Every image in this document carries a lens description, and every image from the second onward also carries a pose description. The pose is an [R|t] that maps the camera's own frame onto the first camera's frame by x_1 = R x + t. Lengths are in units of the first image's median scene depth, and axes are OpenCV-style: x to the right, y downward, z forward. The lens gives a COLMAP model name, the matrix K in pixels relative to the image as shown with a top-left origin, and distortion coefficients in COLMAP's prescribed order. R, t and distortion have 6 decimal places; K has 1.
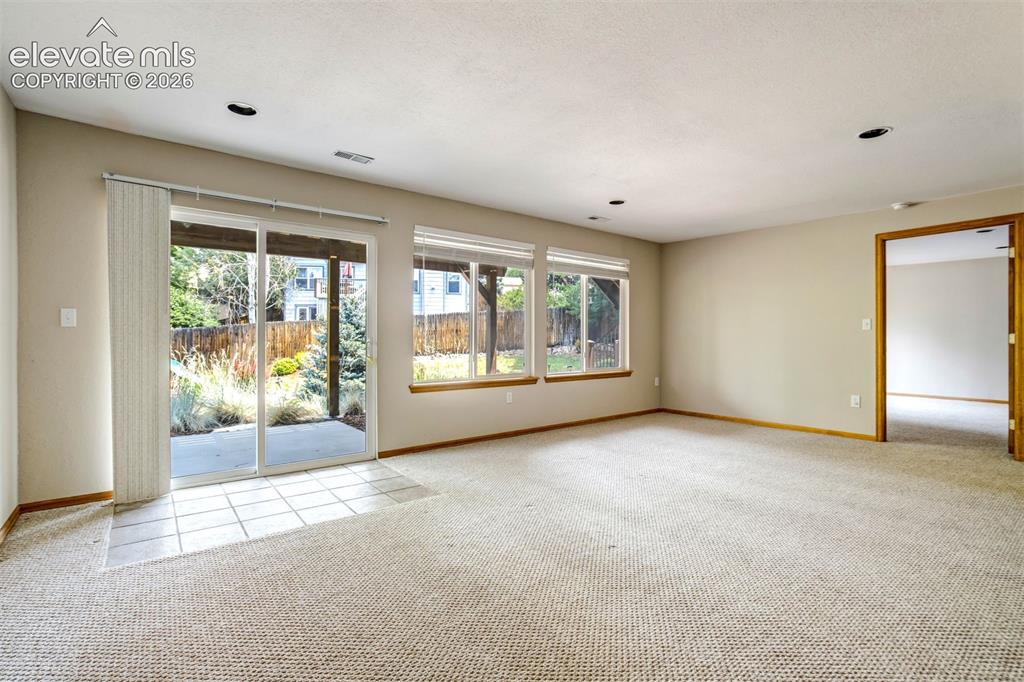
lens RADIAL K [[473.0, 0, 512.0], [0, 473.0, 340.3], [0, 0, 1]] dist [-0.033511, 0.016290]
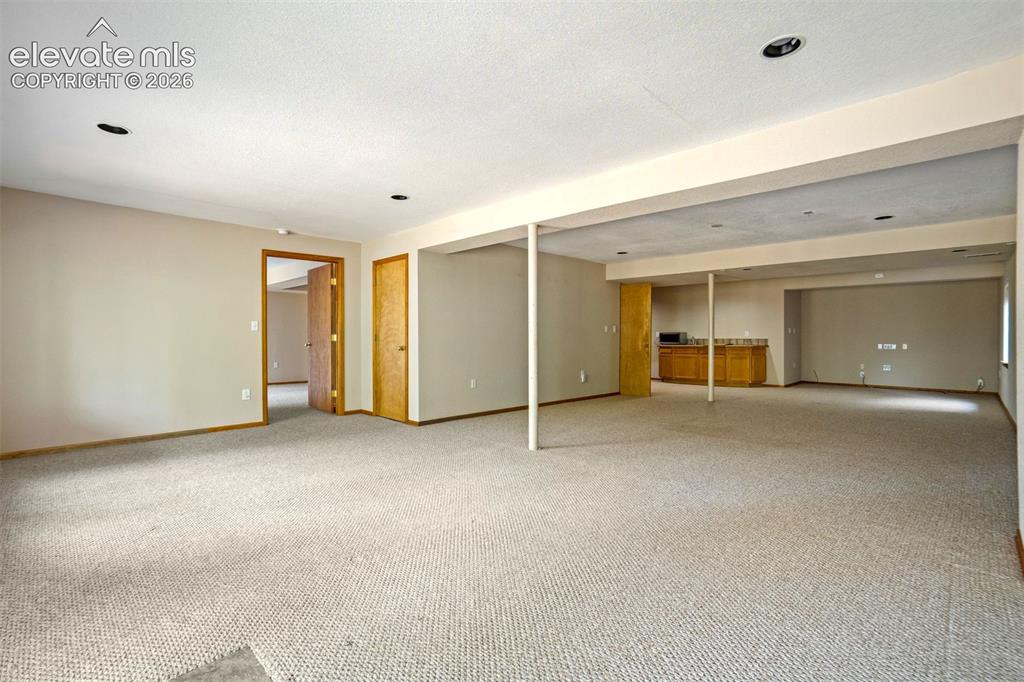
lens RADIAL K [[473.0, 0, 512.3], [0, 473.0, 337.2], [0, 0, 1]] dist [-0.033511, 0.016290]
pose [[-0.117814, -0.003163, 0.993031, -0.484654], [0.008037, 0.999959, 0.004138, -0.006298], [-0.993003, 0.008468, -0.117783, 0.540092]]
